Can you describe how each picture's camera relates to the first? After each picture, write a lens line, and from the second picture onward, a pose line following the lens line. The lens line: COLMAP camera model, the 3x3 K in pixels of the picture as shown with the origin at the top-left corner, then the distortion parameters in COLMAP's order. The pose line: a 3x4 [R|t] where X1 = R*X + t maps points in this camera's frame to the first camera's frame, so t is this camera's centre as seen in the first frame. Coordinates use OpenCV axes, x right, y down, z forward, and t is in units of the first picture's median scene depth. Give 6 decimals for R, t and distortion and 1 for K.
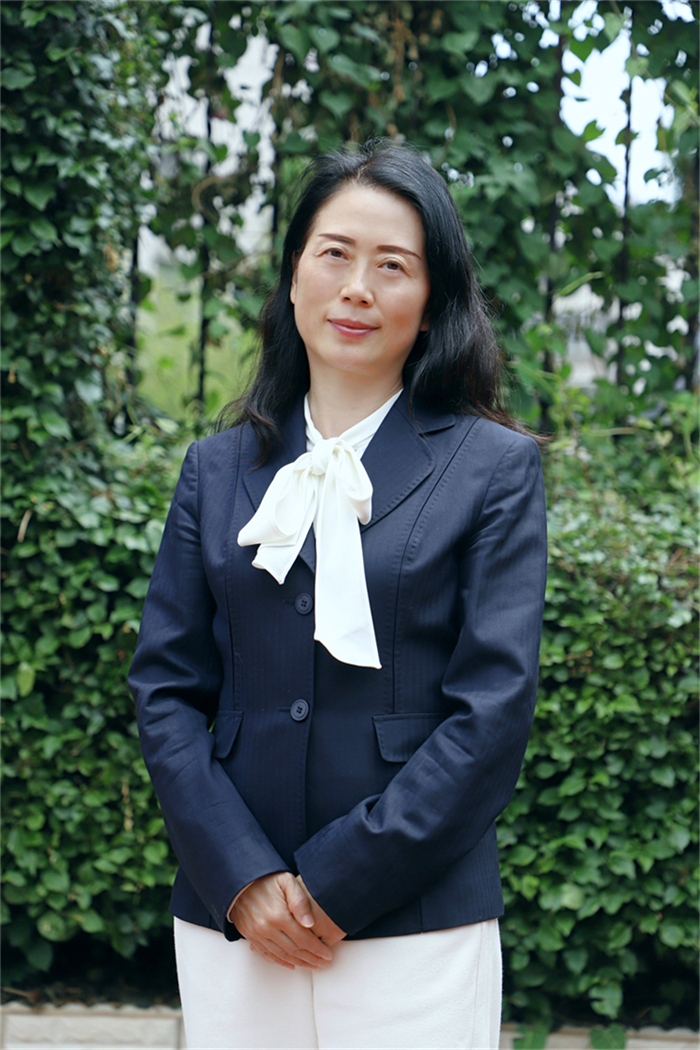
lens RADIAL K [[2672.6, 0, 350.0], [0, 2672.6, 525.0], [0, 0, 1]] dist [0.783878, -1.008619]
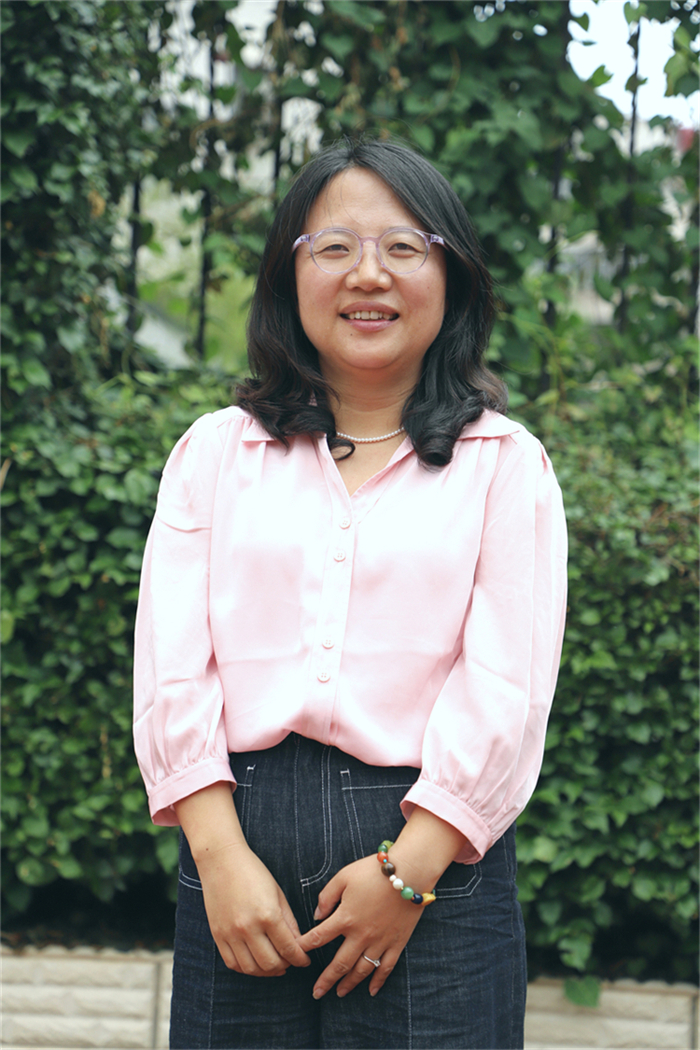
lens RADIAL K [[2672.6, 0, 350.0], [0, 2672.6, 525.0], [0, 0, 1]] dist [0.783878, -1.008619]
pose [[0.999059, 0.012047, -0.041660, 0.049270], [-0.010874, 0.999541, 0.028263, -0.010609], [0.041981, -0.027783, 0.998732, 0.002662]]
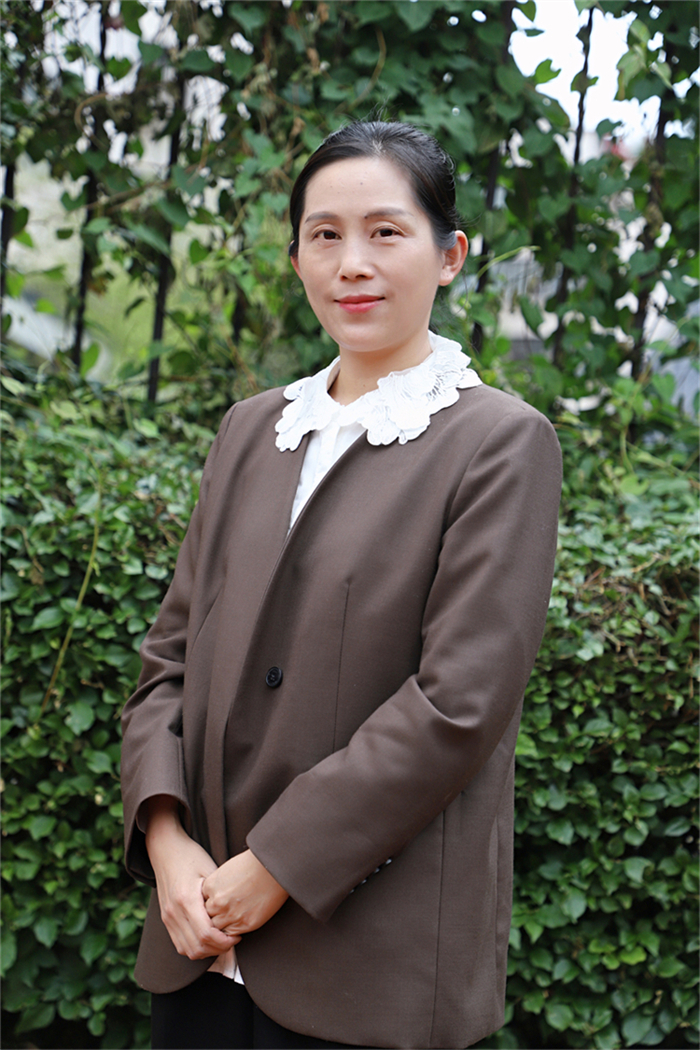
lens RADIAL K [[2672.6, 0, 350.0], [0, 2672.6, 525.0], [0, 0, 1]] dist [0.783878, -1.008619]
pose [[0.998246, 0.059083, -0.003858, 0.045789], [-0.058949, 0.997849, 0.028673, -0.025012], [0.005544, -0.028395, 0.999581, 0.142807]]
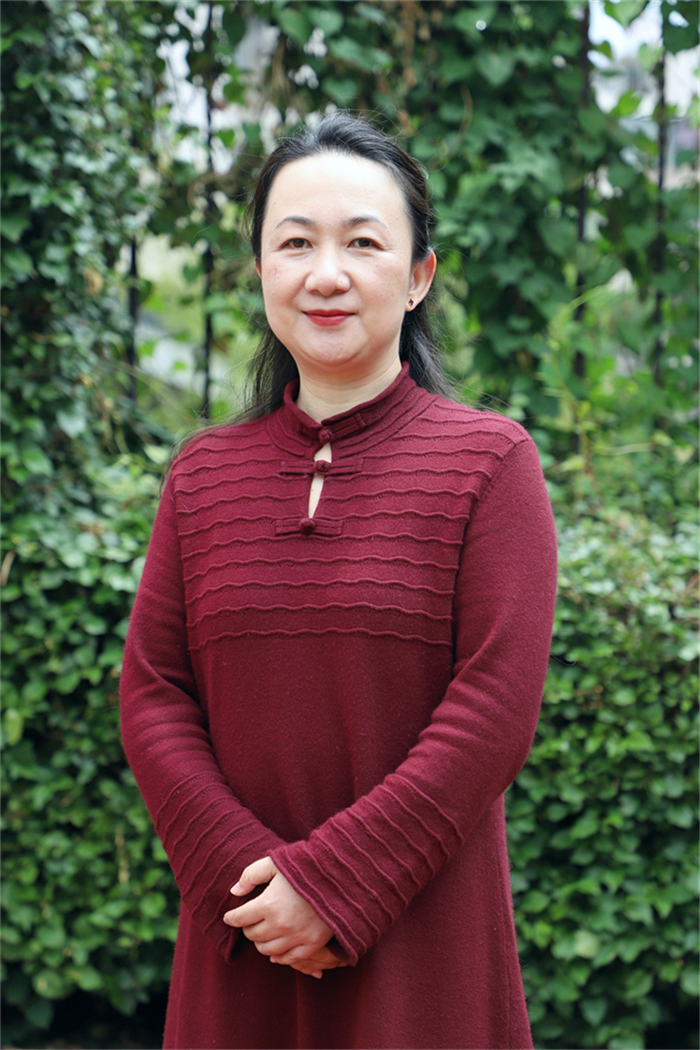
lens RADIAL K [[3367.0, 0, 345.5], [0, 3367.0, 522.0], [0, 0, 1]] dist [1.033620, -1.962527]
pose [[0.997975, -0.024005, -0.058899, 0.070689], [0.025779, 0.999231, 0.029537, -0.048352], [0.058145, -0.030995, 0.997827, -0.197100]]
